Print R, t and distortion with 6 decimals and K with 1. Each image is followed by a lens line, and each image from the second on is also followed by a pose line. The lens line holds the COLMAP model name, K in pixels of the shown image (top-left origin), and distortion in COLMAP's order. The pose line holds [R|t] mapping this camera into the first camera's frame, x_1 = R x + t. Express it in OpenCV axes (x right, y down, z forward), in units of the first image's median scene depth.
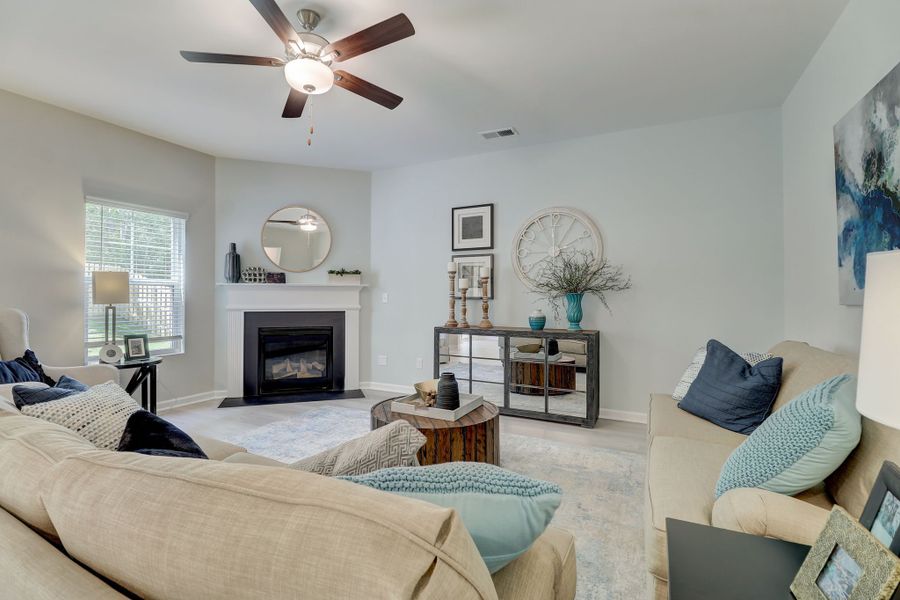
lens RADIAL K [[415.4, 0, 440.1], [0, 415.4, 296.0], [0, 0, 1]] dist [-0.011052, -0.004972]
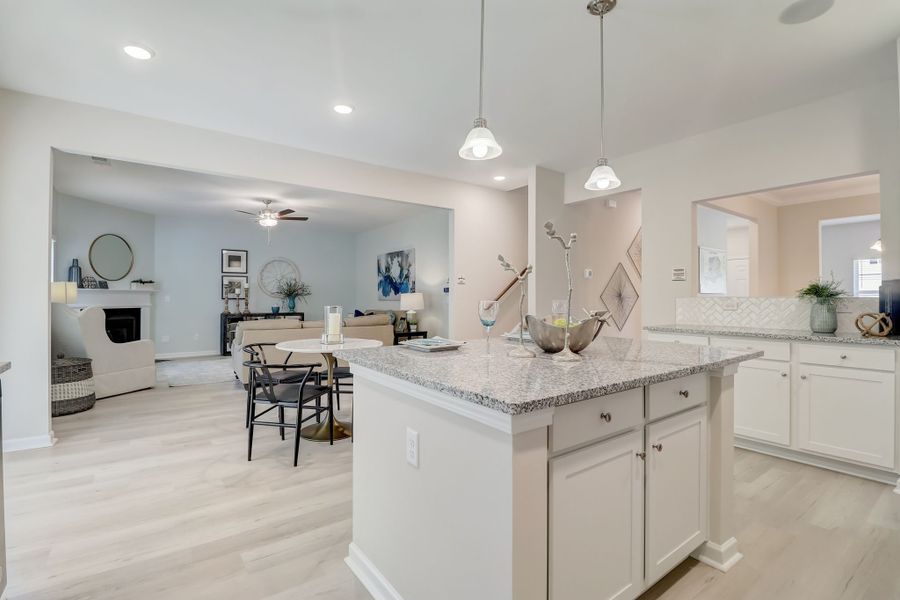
lens RADIAL K [[415.4, 0, 446.0], [0, 415.4, 295.8], [0, 0, 1]] dist [-0.011052, -0.004972]
pose [[0.449619, 0.003242, 0.893215, -1.202228], [-0.002692, 0.999994, -0.002274, -0.006508], [-0.893216, -0.001382, 0.449625, -0.725531]]
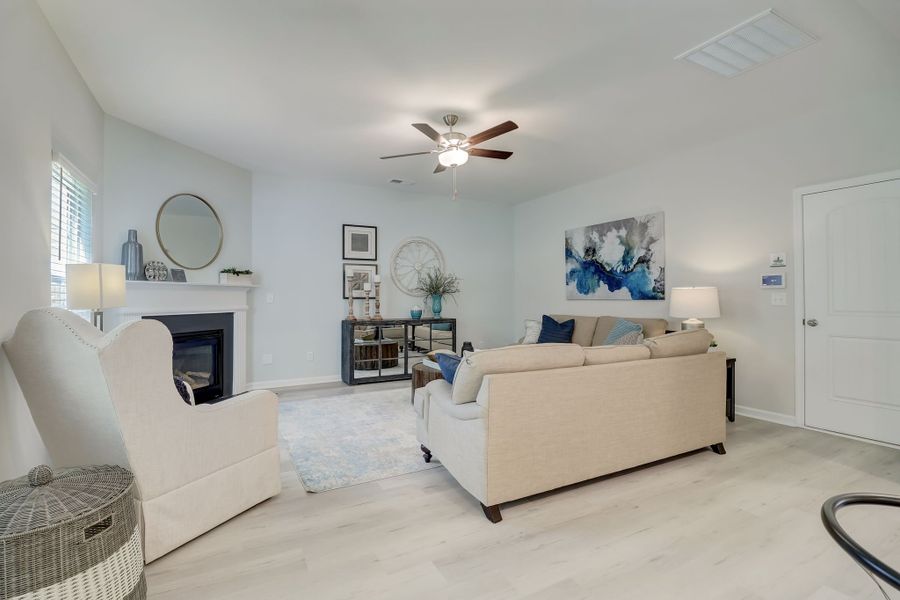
lens RADIAL K [[415.4, 0, 444.9], [0, 415.4, 296.9], [0, 0, 1]] dist [-0.011052, -0.004972]
pose [[0.567300, -0.002568, 0.823507, -0.840266], [0.000276, 0.999996, 0.002928, -0.002045], [-0.823511, -0.001433, 0.567298, 0.067567]]
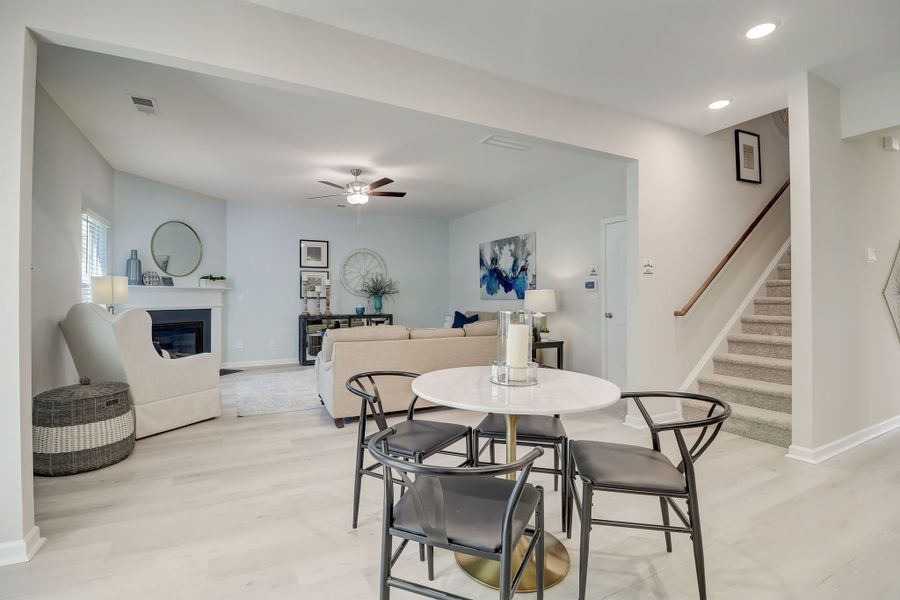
lens RADIAL K [[415.4, 0, 447.5], [0, 415.4, 297.2], [0, 0, 1]] dist [-0.011052, -0.004972]
pose [[0.575061, -0.002271, 0.818107, -0.961624], [-0.000247, 0.999996, 0.002949, -0.002157], [-0.818110, -0.001897, 0.575058, -0.352870]]
